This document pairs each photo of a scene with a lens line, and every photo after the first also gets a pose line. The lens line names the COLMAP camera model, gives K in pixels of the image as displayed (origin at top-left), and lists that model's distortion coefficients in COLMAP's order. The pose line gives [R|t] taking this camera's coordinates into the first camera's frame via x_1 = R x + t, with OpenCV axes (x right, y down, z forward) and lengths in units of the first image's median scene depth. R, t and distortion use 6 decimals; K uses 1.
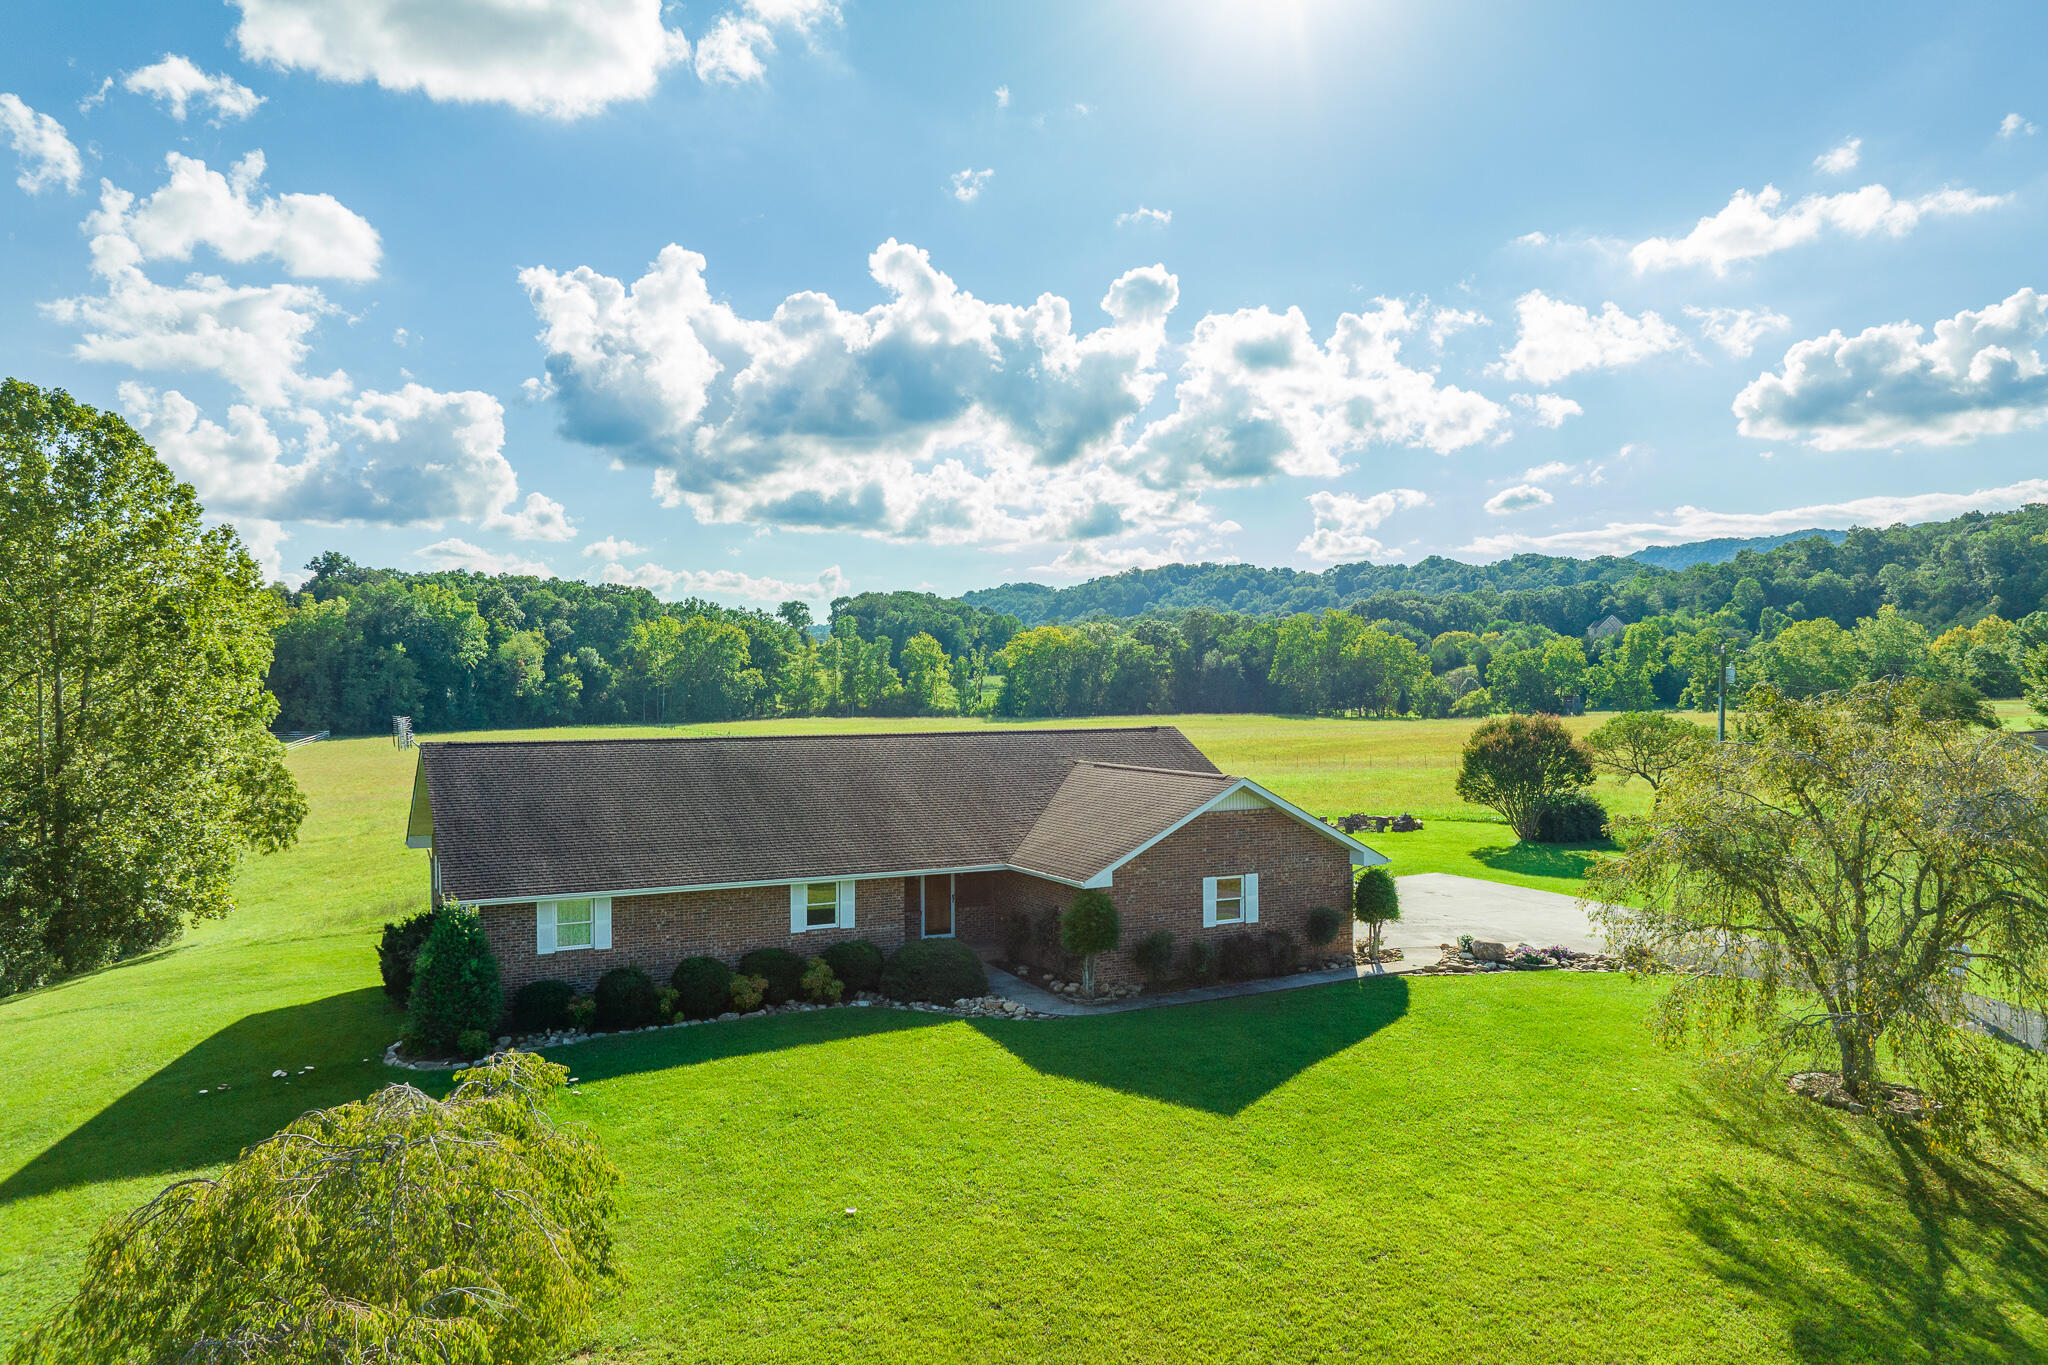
lens RADIAL K [[1485.1, 0, 1052.6], [0, 1485.1, 681.3], [0, 0, 1]] dist [-0.027629, 0.002591]
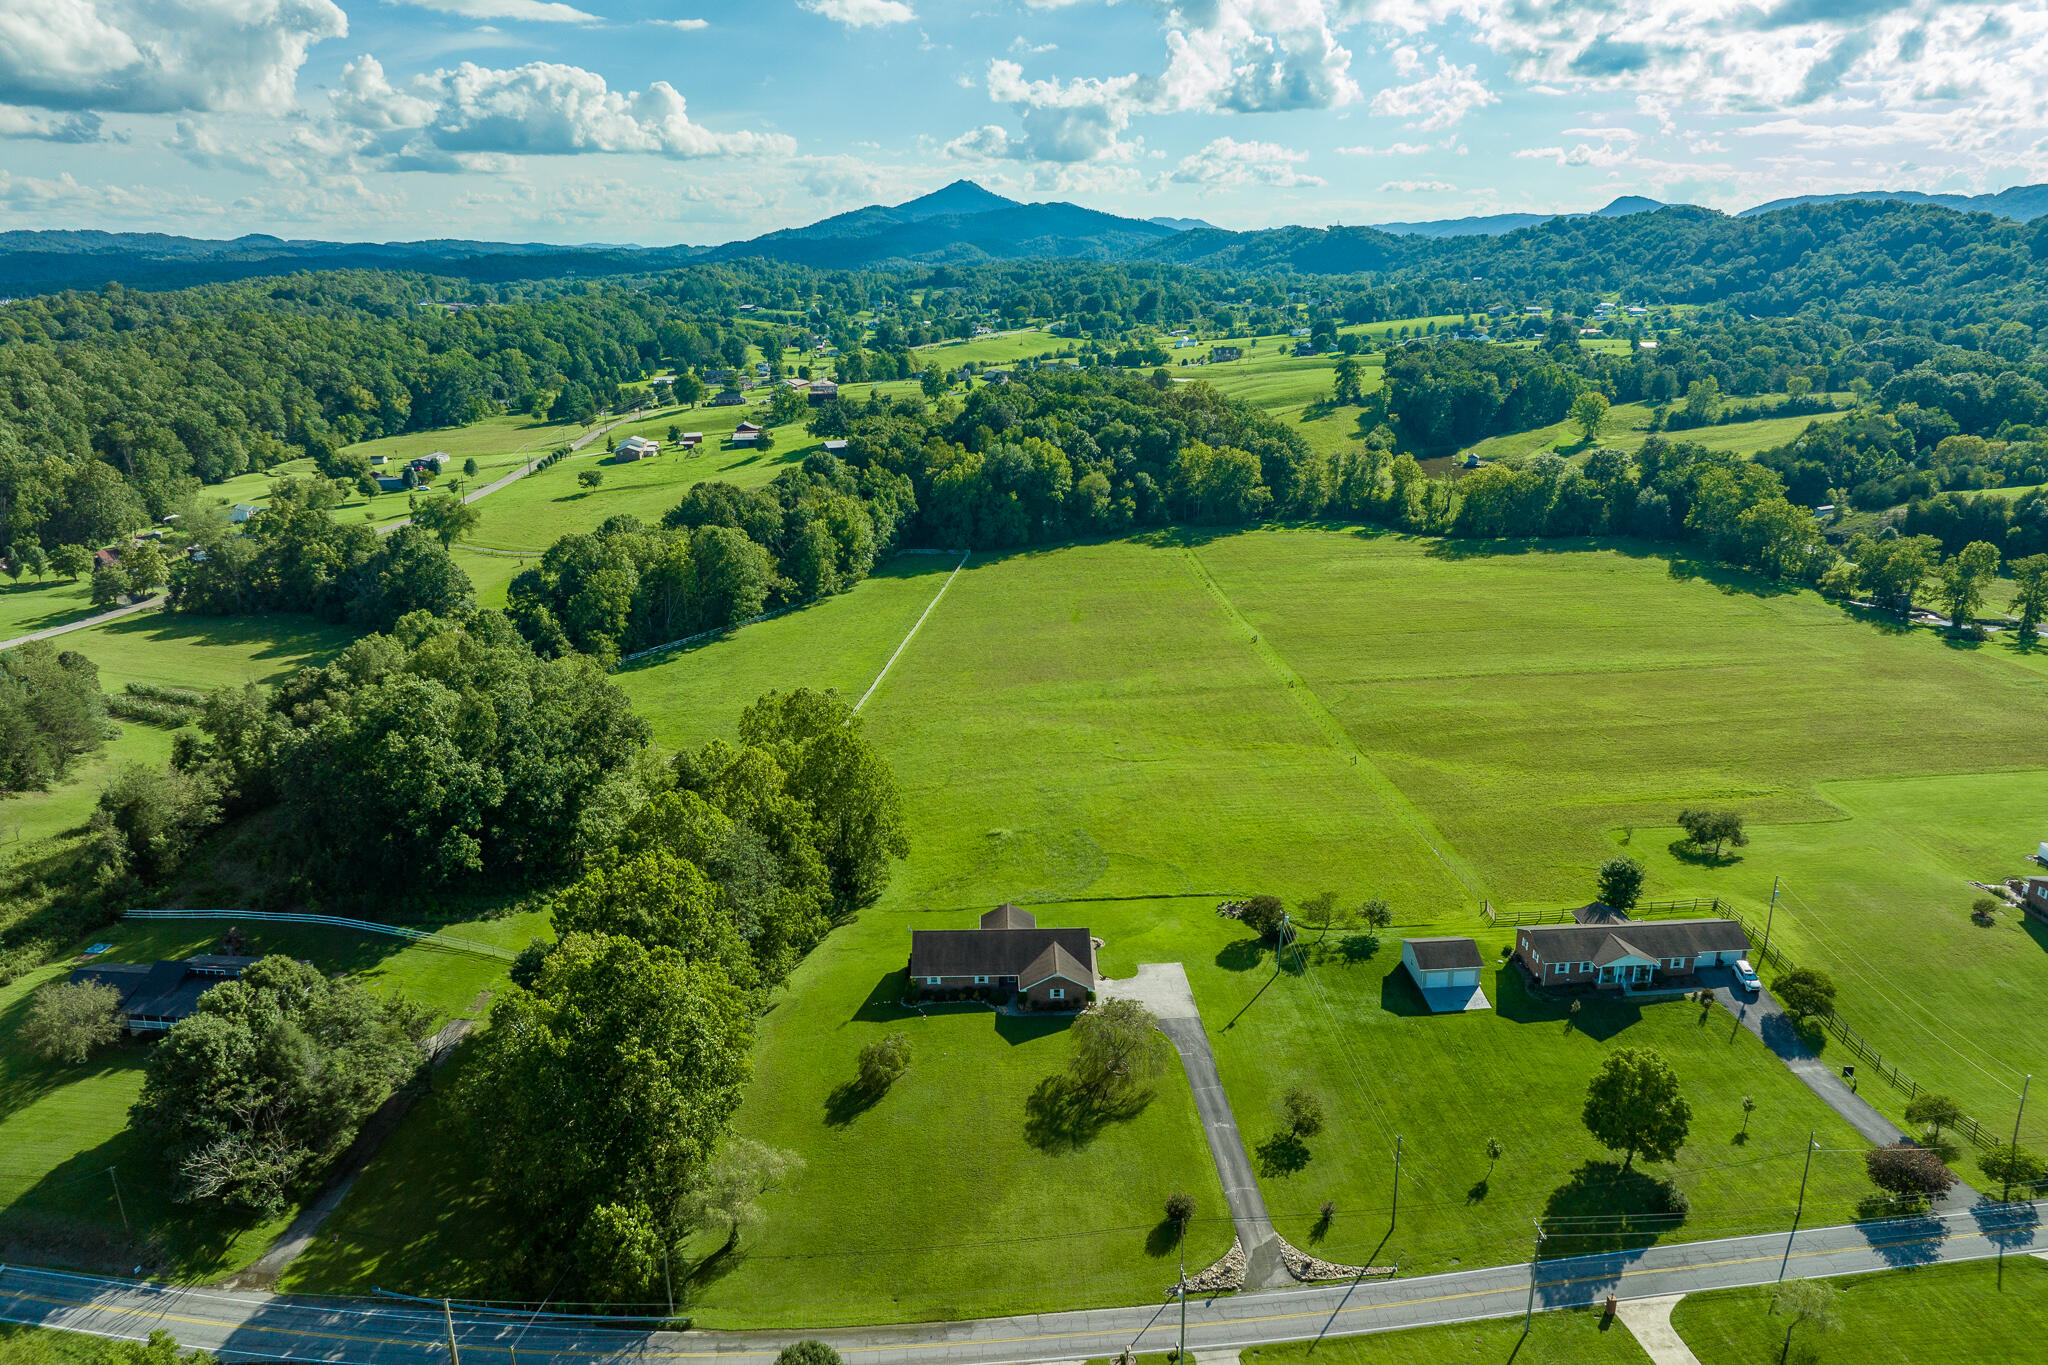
lens RADIAL K [[1485.1, 0, 1052.6], [0, 1485.1, 681.3], [0, 0, 1]] dist [-0.027629, 0.002591]
pose [[0.906952, 0.124493, -0.402418, 0.184343], [-0.009202, 0.960957, 0.276546, -0.207764], [0.421134, -0.247111, 0.872687, -0.285854]]
